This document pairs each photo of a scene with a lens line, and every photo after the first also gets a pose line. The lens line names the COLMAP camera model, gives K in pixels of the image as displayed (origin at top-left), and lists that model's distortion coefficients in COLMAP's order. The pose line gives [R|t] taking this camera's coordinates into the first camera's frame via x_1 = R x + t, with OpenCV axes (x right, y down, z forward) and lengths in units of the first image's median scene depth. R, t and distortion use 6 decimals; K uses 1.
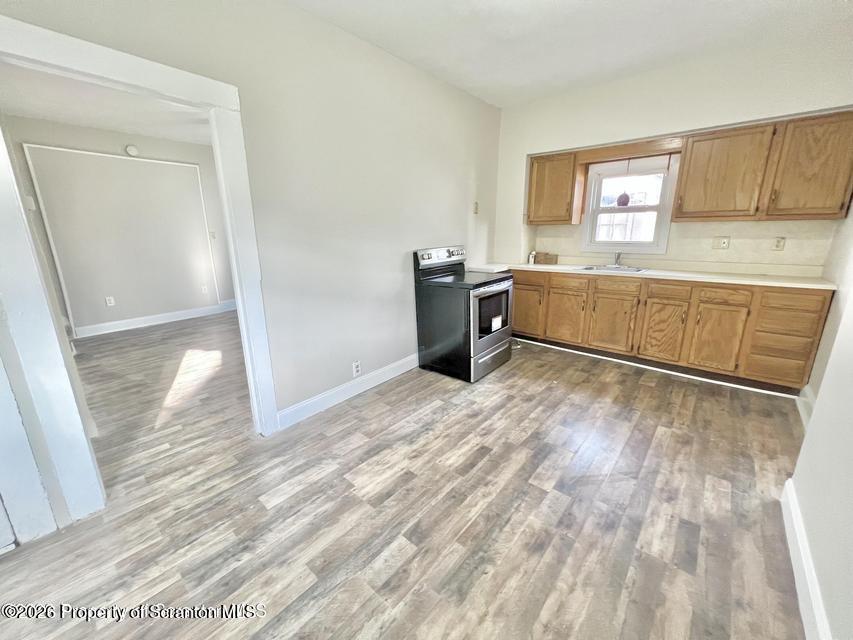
lens RADIAL K [[339.7, 0, 424.0], [0, 339.7, 313.8], [0, 0, 1]] dist [0.000414, -0.000119]
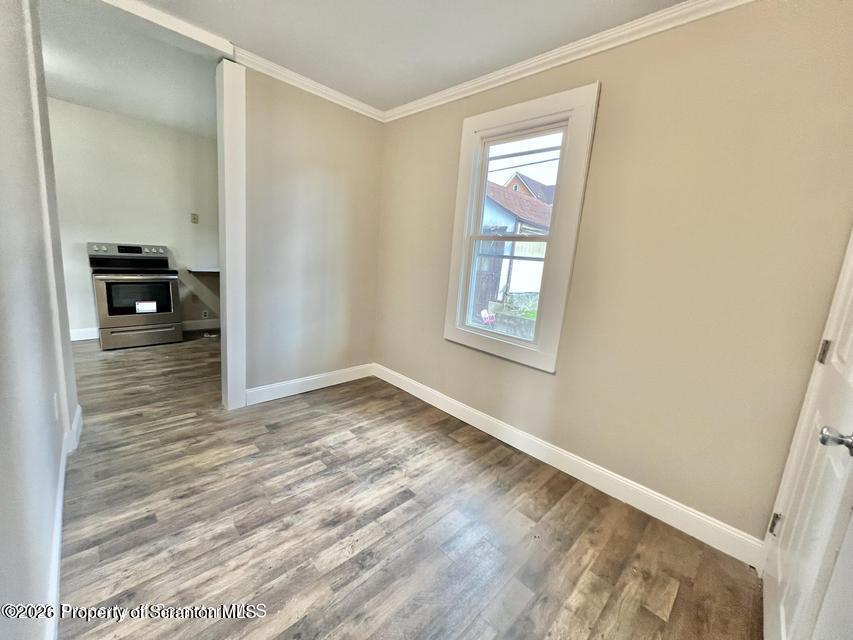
lens RADIAL K [[339.7, 0, 429.9], [0, 339.7, 322.2], [0, 0, 1]] dist [0.000414, -0.000119]
pose [[0.993947, 0.091017, -0.061529, 1.366740], [-0.093007, 0.995205, -0.030287, 0.025949], [0.058477, 0.035826, 0.997646, -0.169090]]
